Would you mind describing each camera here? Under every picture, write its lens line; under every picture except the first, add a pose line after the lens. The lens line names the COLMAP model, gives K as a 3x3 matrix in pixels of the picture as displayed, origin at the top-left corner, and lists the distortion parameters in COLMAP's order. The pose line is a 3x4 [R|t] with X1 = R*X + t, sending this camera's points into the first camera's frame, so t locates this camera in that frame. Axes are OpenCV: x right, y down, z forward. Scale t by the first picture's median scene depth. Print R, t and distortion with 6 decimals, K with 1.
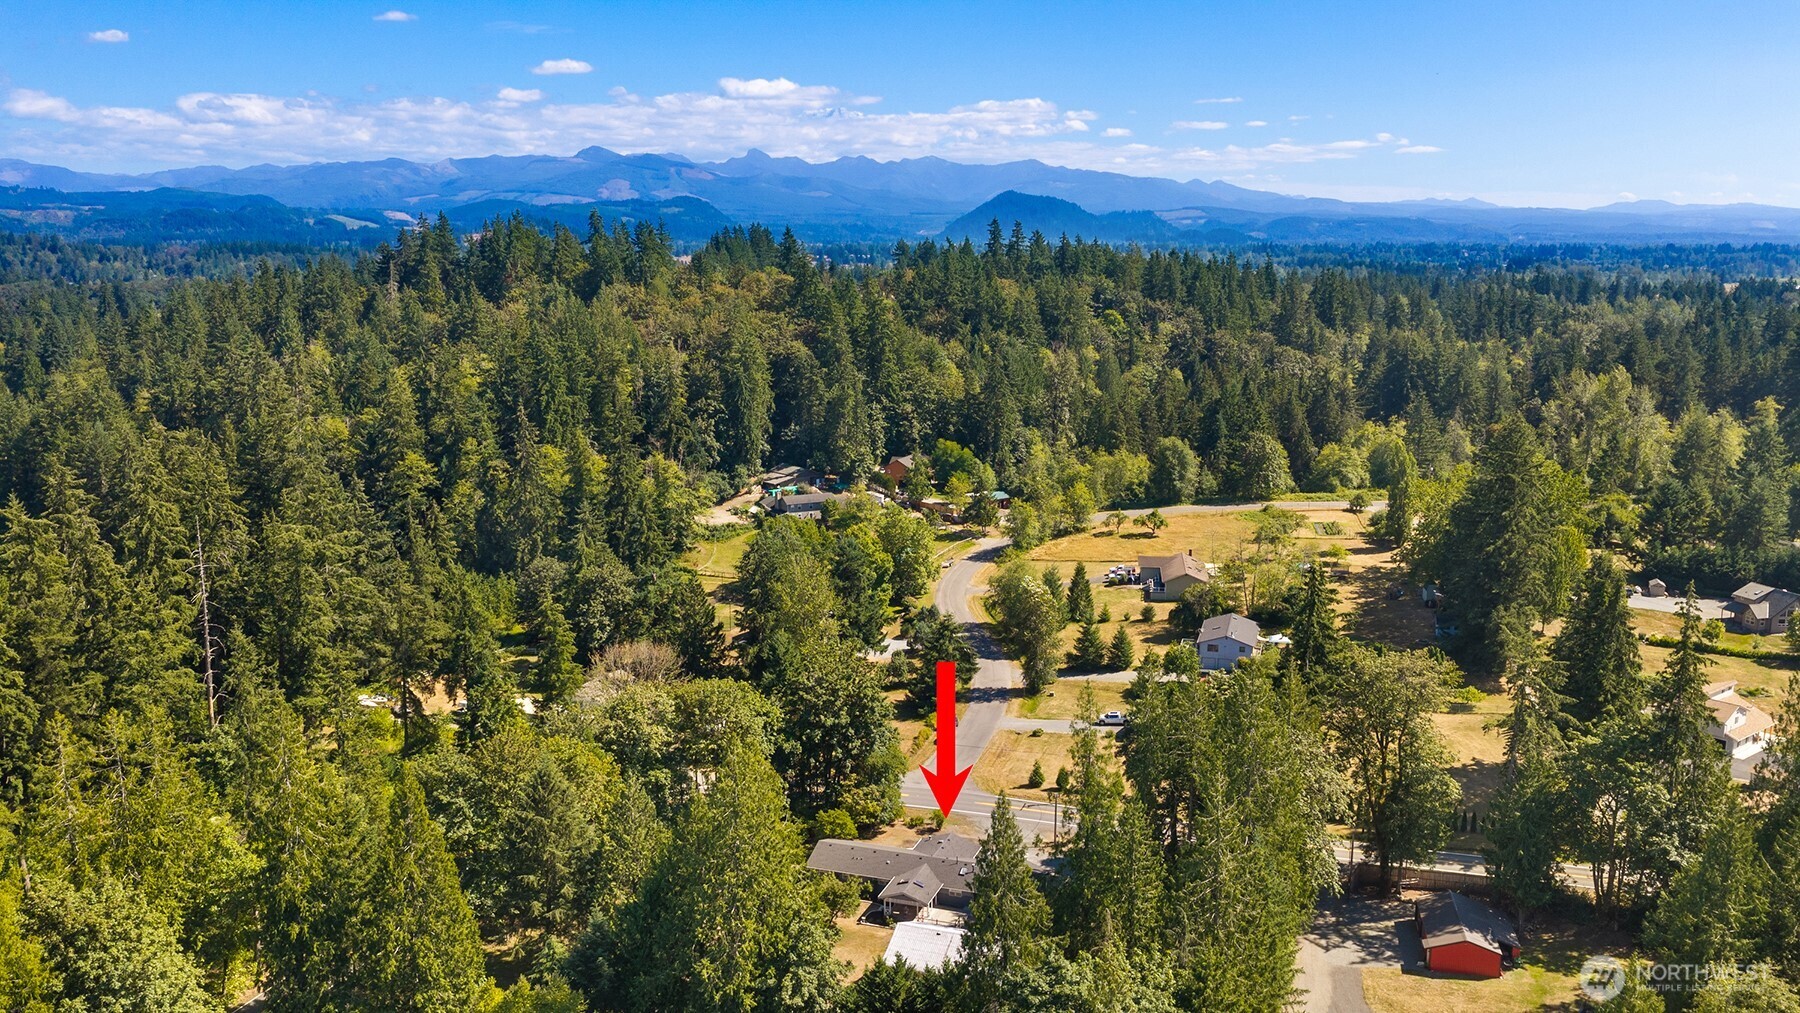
lens RADIAL K [[1469.8, 0, 899.5], [0, 1469.8, 506.3], [0, 0, 1]] dist [0.015555, -0.012586]
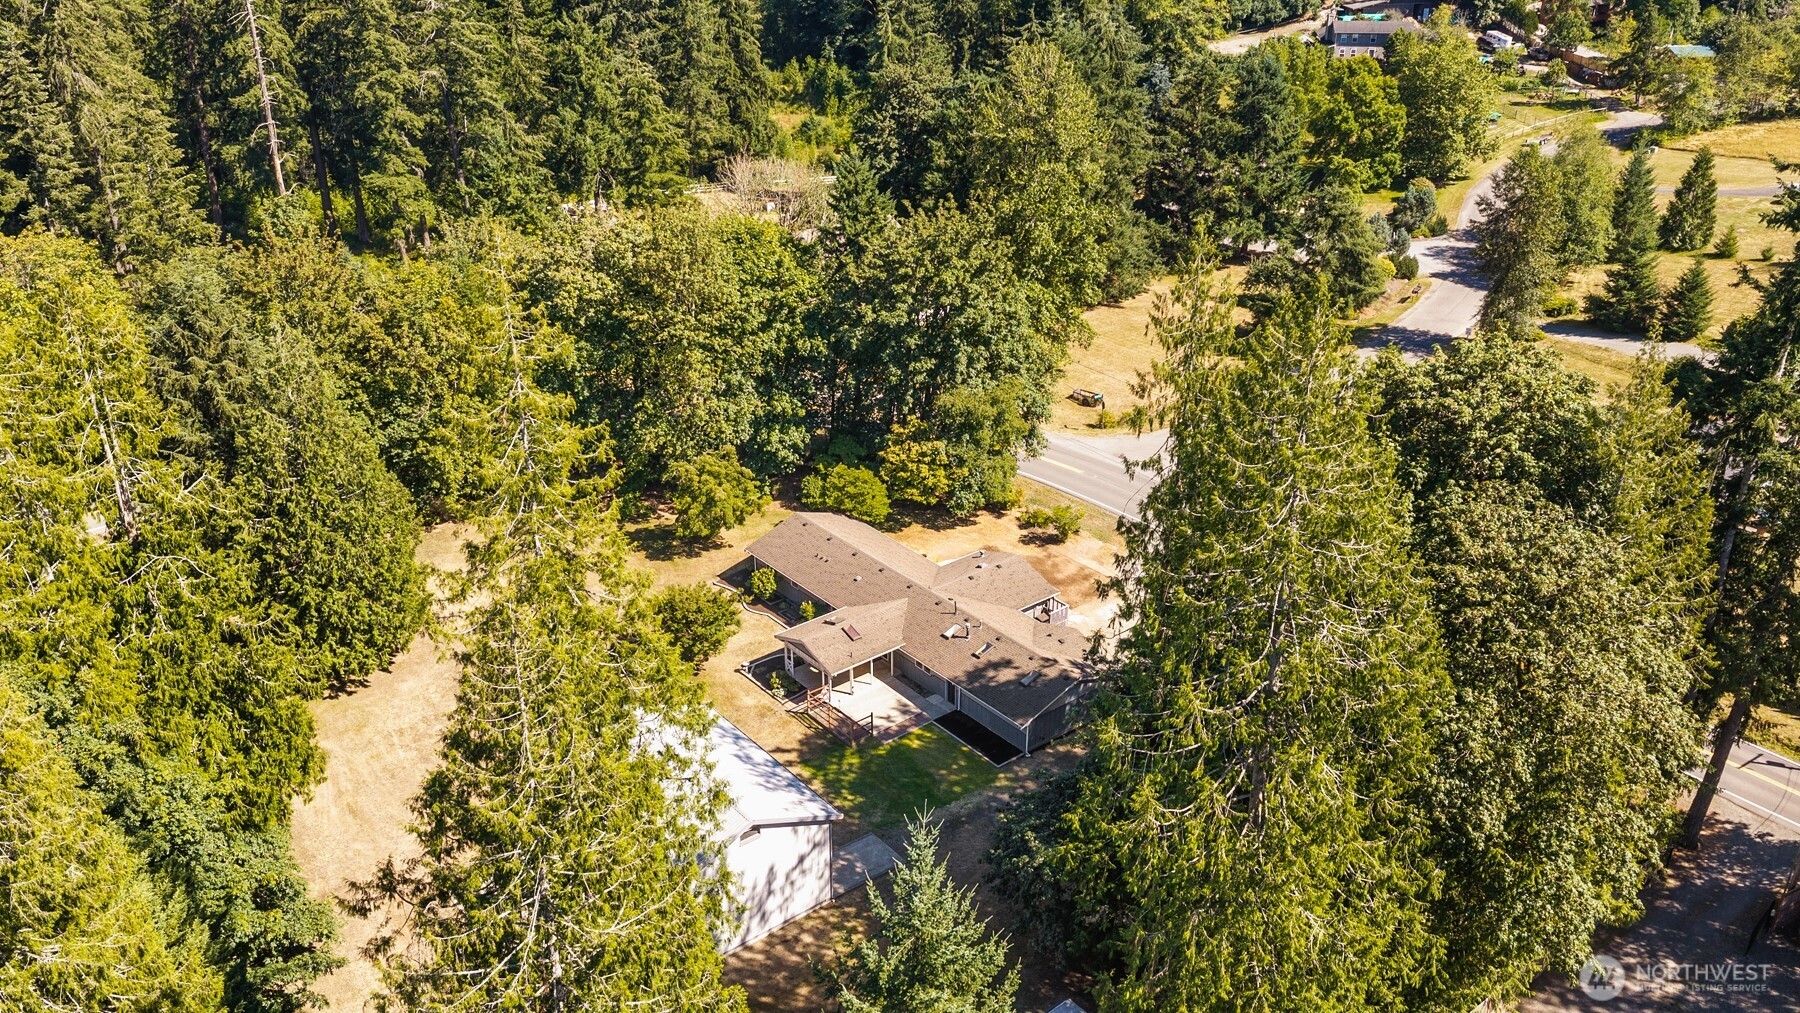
lens RADIAL K [[1469.8, 0, 900.4], [0, 1469.8, 507.4], [0, 0, 1]] dist [0.015555, -0.012586]
pose [[0.854036, 0.230882, -0.466172, 0.170519], [-0.094074, 0.949886, 0.298106, 0.032256], [0.511638, -0.210738, 0.832956, 0.363007]]
